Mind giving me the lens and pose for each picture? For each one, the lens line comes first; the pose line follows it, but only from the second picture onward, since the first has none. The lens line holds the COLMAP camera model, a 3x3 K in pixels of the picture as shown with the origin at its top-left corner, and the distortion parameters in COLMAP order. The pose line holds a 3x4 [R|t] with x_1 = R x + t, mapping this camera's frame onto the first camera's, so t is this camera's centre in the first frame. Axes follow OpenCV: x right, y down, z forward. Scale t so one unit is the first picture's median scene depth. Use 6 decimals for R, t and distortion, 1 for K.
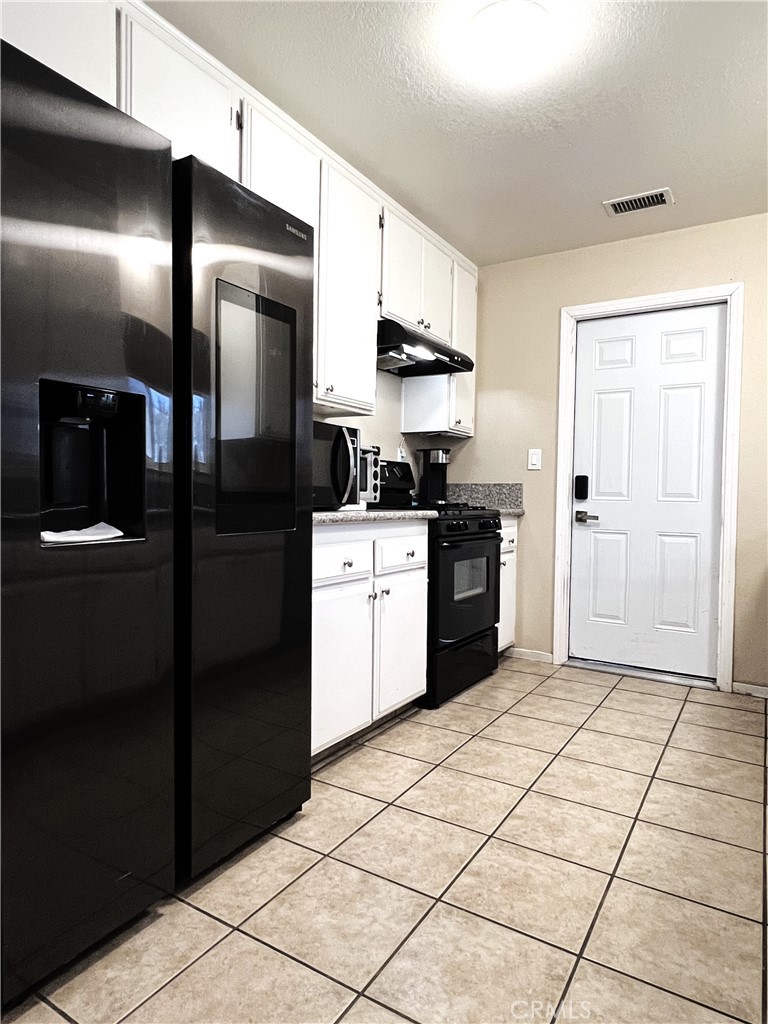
lens RADIAL K [[629.3, 0, 384.0], [0, 629.3, 512.0], [0, 0, 1]] dist [0.007961, 0.000269]
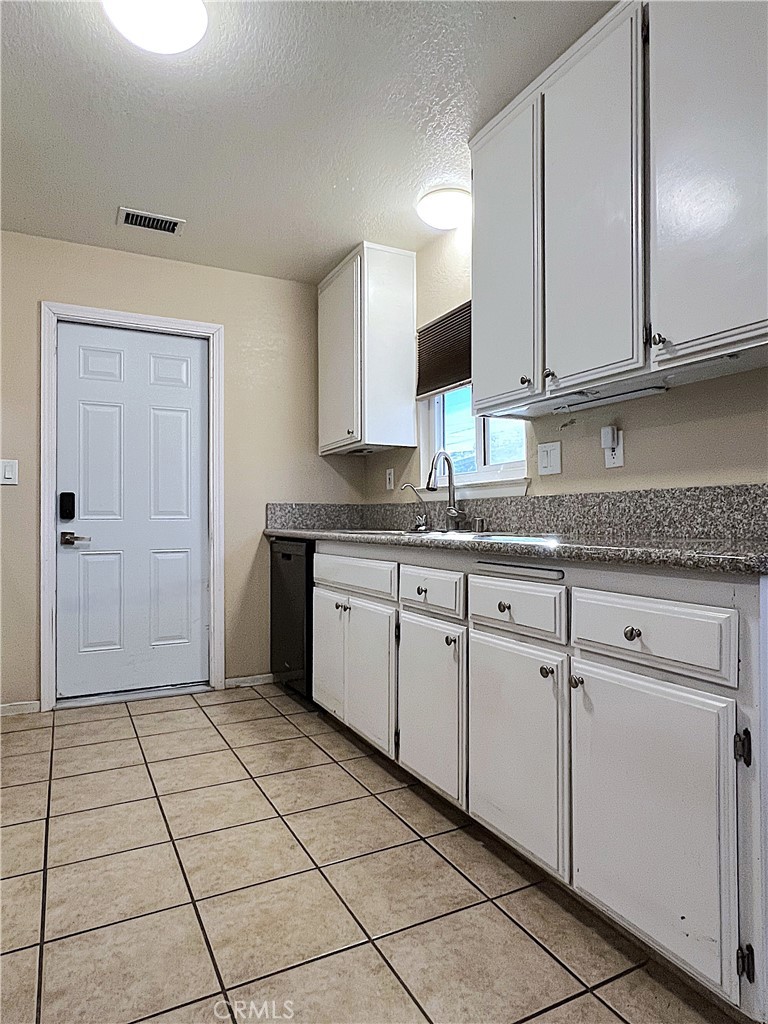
lens RADIAL K [[629.3, 0, 384.0], [0, 629.3, 512.0], [0, 0, 1]] dist [0.007961, 0.000269]
pose [[0.519308, -0.010275, 0.854526, -0.254588], [0.035441, 0.999326, -0.009522, -0.006457], [-0.853852, 0.035230, 0.519322, 0.171849]]
